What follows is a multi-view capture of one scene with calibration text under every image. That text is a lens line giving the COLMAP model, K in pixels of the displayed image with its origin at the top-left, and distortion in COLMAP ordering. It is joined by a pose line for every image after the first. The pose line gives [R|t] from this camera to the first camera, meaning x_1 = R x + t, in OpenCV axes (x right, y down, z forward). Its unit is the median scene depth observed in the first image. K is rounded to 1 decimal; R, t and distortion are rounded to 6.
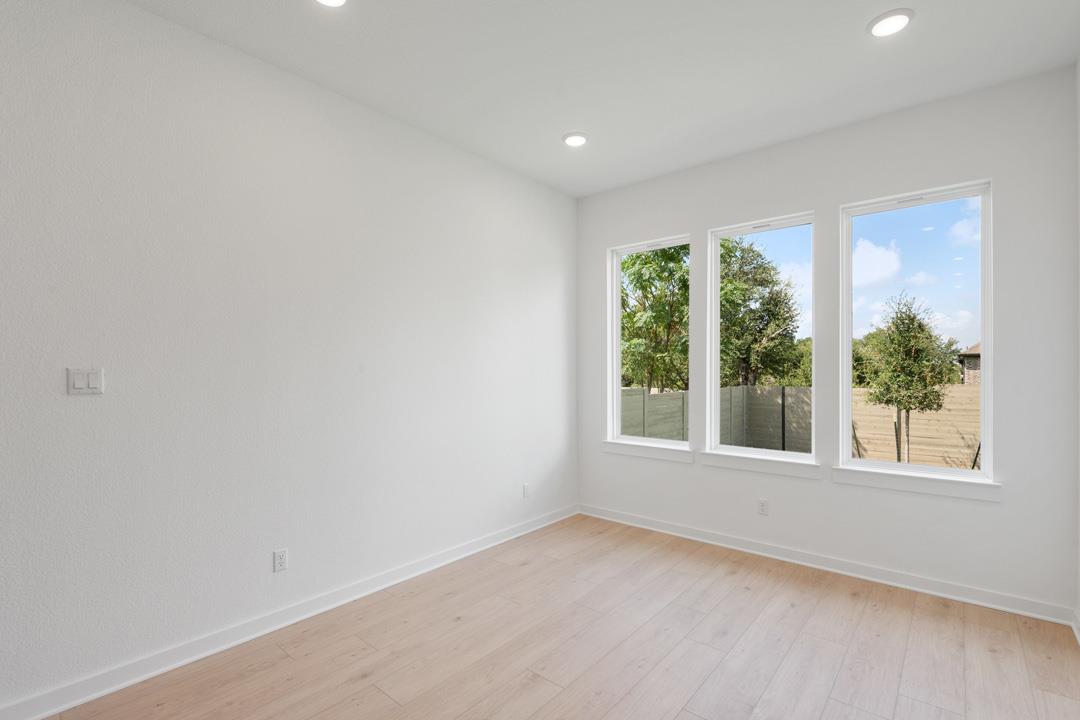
lens RADIAL K [[491.1, 0, 537.4], [0, 491.1, 366.9], [0, 0, 1]] dist [-0.002717, -0.000957]
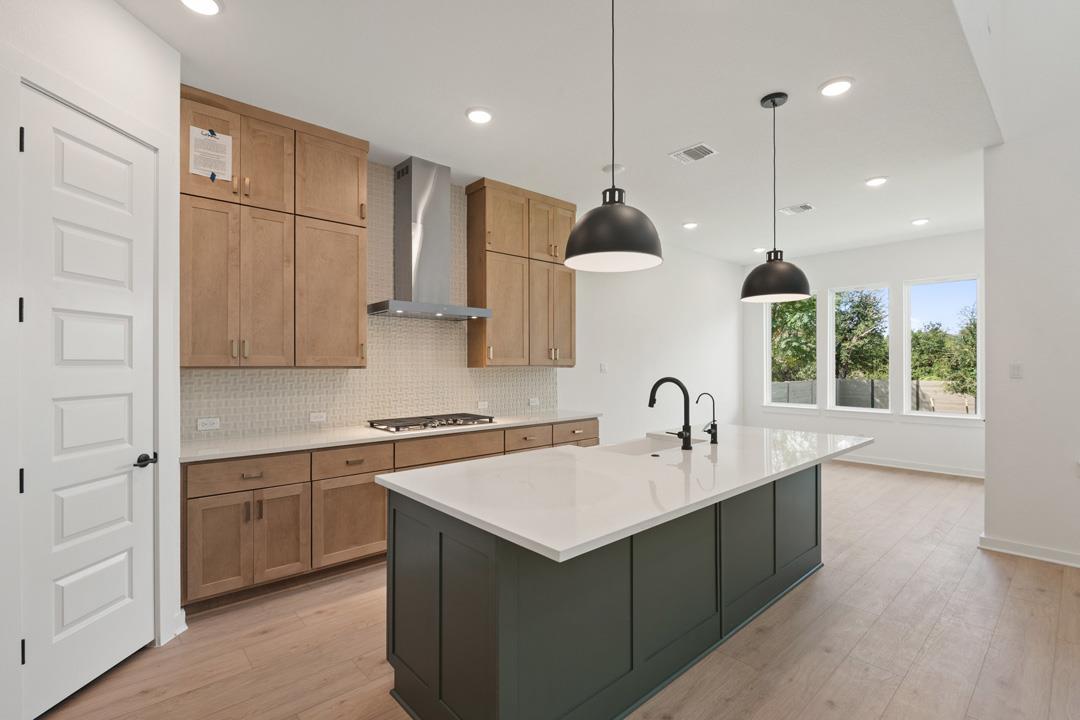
lens RADIAL K [[489.9, 0, 539.6], [0, 489.9, 361.8], [0, 0, 1]] dist [0.003405, -0.009041]
pose [[0.991322, -0.000067, -0.131457, -0.186610], [-0.000201, 0.999998, -0.002027, -0.000063], [0.131457, 0.002036, 0.991320, -0.370582]]
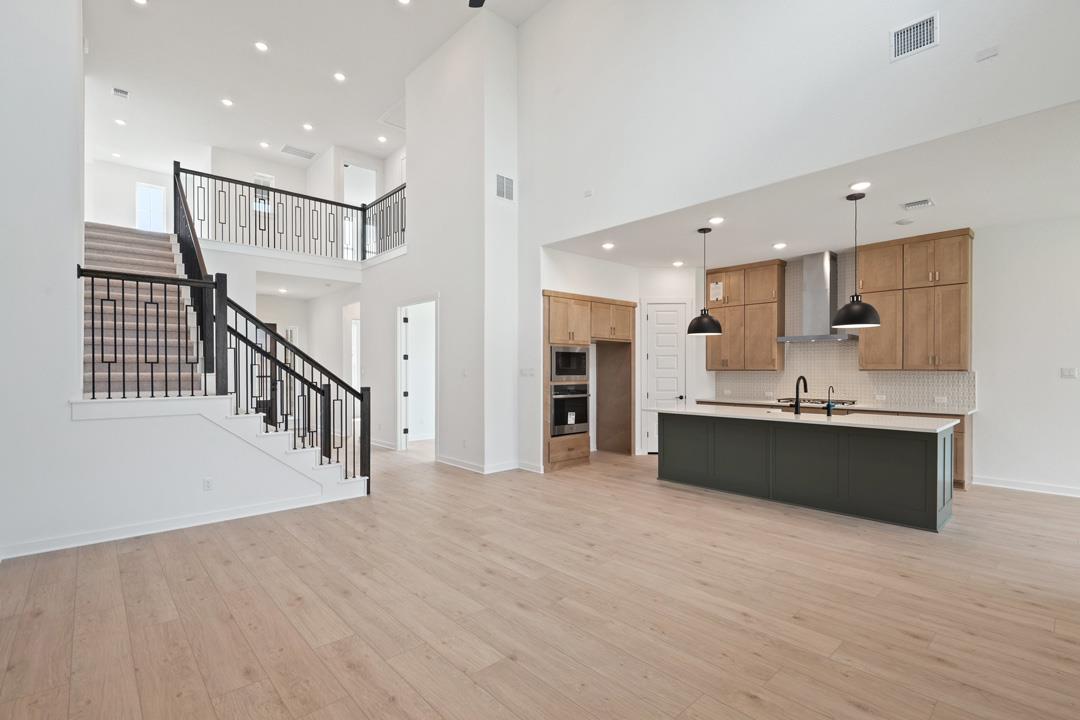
lens RADIAL K [[494.8, 0, 539.9], [0, 494.8, 372.0], [0, 0, 1]] dist [-0.007631, -0.000862]
pose [[-0.119998, 0.006708, -0.992752, 0.398595], [0.003299, 0.999974, 0.006358, -0.000163], [0.992769, -0.002512, -0.120017, -0.296144]]
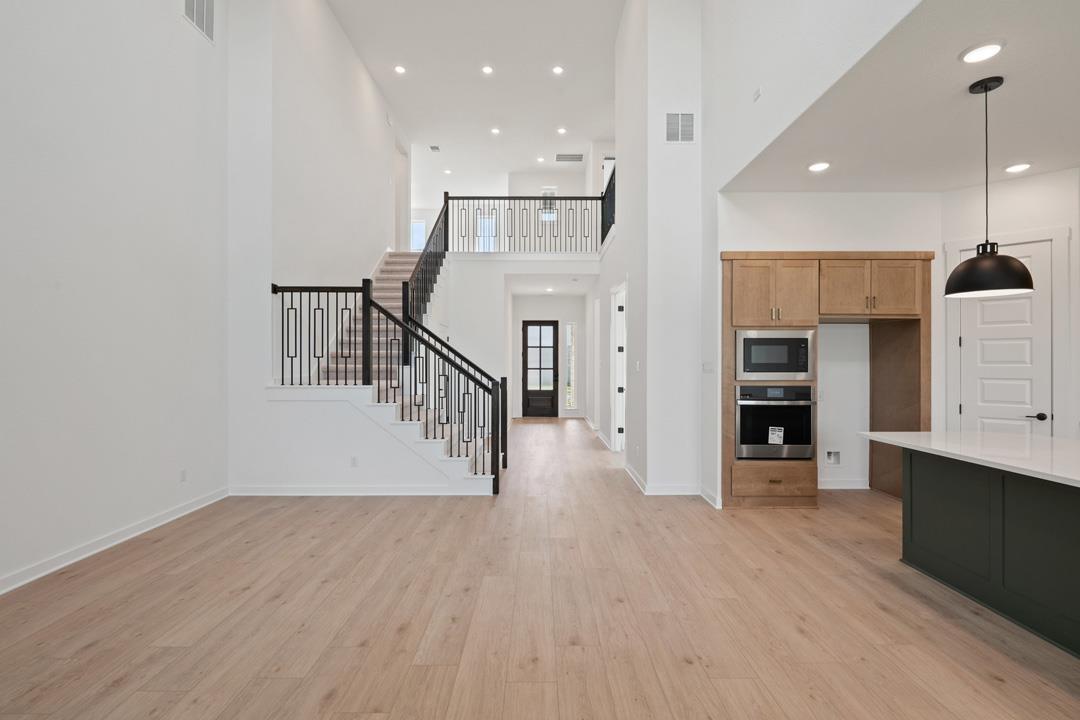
lens RADIAL K [[489.9, 0, 539.6], [0, 489.9, 361.8], [0, 0, 1]] dist [0.003405, -0.009041]
pose [[-0.756790, -0.000064, -0.653658, 0.186946], [0.001054, 0.999999, -0.001317, -0.000474], [0.653657, -0.001686, -0.756789, -0.135155]]
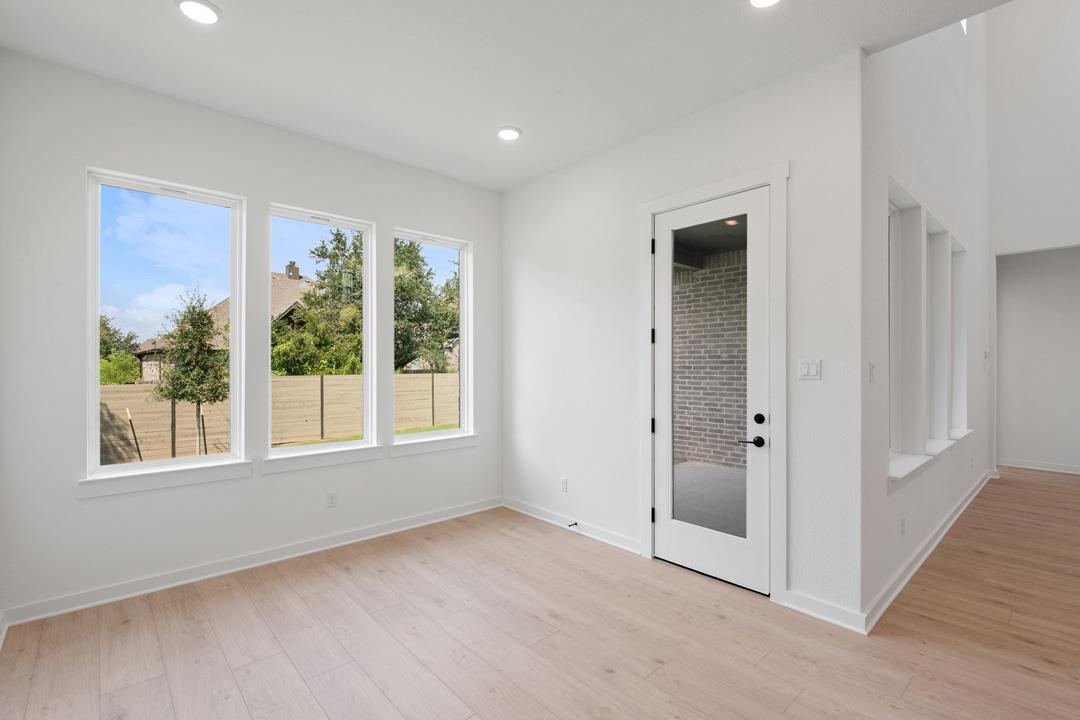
lens RADIAL K [[496.2, 0, 555.8], [0, 496.2, 356.4], [0, 0, 1]] dist [-0.002935, -0.001244]
pose [[0.114806, 0.011664, 0.993319, -0.178126], [-0.005078, 0.999925, -0.011155, 0.000410], [-0.993375, -0.003763, 0.114857, 0.152979]]
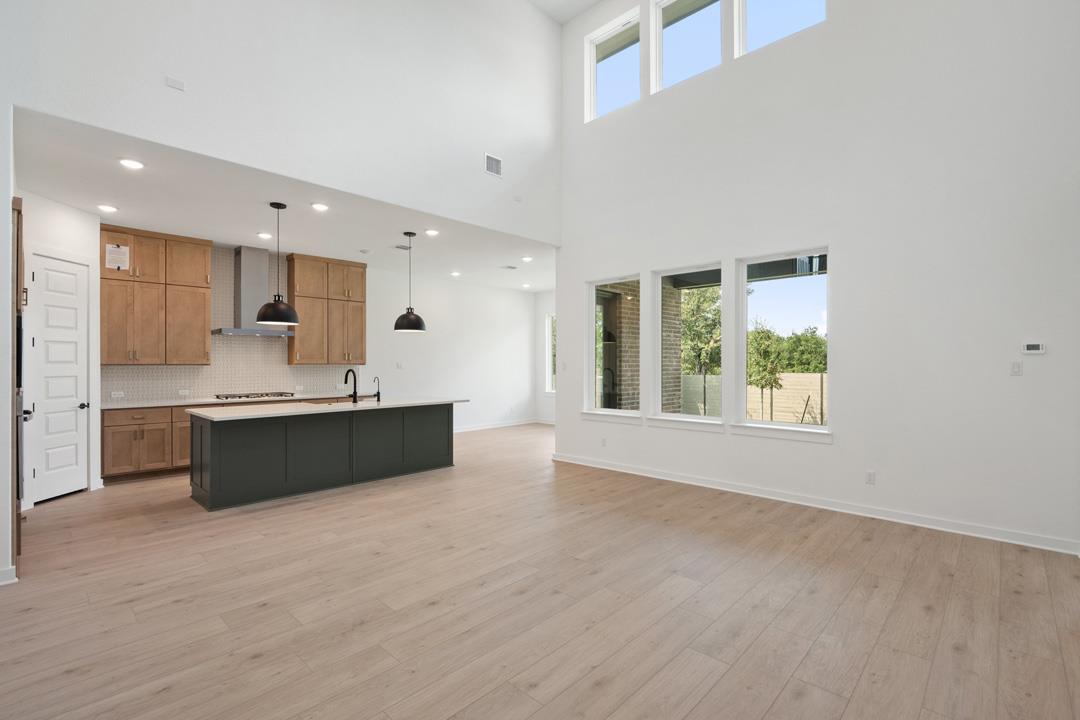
lens RADIAL K [[489.9, 0, 539.6], [0, 489.9, 361.8], [0, 0, 1]] dist [0.003405, -0.009041]
pose [[0.998825, -0.000241, -0.048466, 0.102227], [0.000247, 1.000000, 0.000122, -0.000607], [0.048466, -0.000134, 0.998825, -0.655003]]
